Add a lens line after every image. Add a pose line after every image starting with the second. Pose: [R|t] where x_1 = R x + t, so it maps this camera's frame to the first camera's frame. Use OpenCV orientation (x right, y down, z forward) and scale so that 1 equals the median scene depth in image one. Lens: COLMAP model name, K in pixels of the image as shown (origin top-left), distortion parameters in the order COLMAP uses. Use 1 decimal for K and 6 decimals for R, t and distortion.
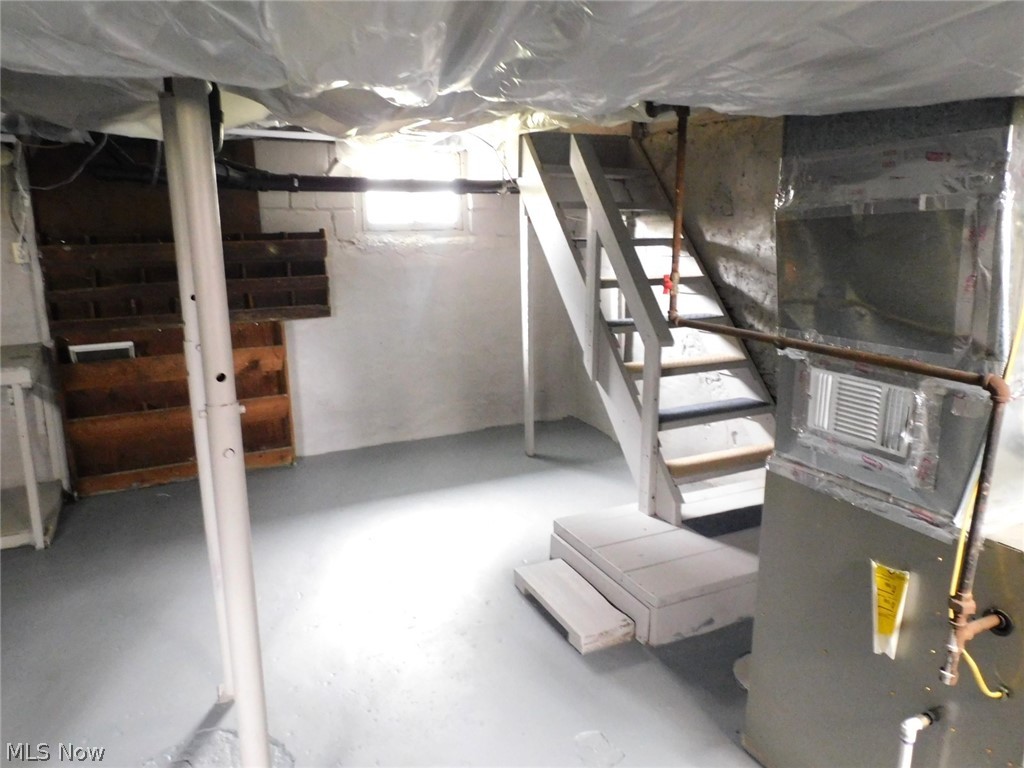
lens RADIAL K [[721.8, 0, 518.4], [0, 721.8, 382.2], [0, 0, 1]] dist [-0.000887, -0.002993]
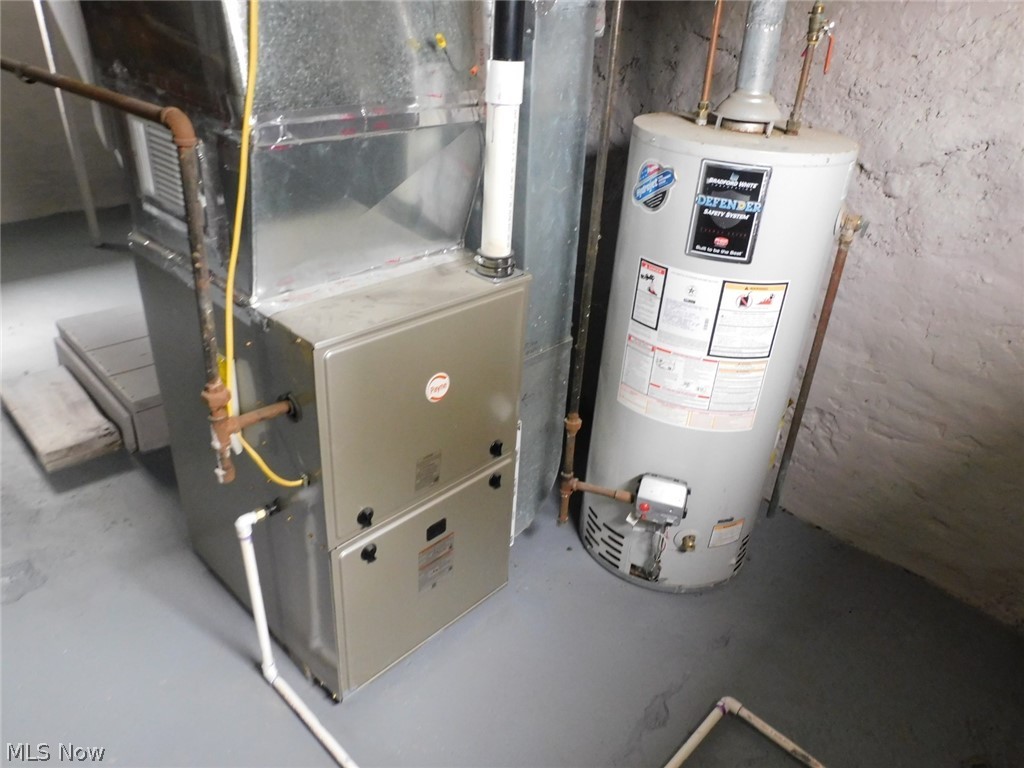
lens RADIAL K [[721.8, 0, 510.3], [0, 721.8, 380.0], [0, 0, 1]] dist [-0.000887, -0.002993]
pose [[0.945908, -0.101721, 0.308077, 0.268763], [0.009420, 0.957788, 0.287320, 0.018109], [-0.324299, -0.268876, 0.906938, 0.044000]]
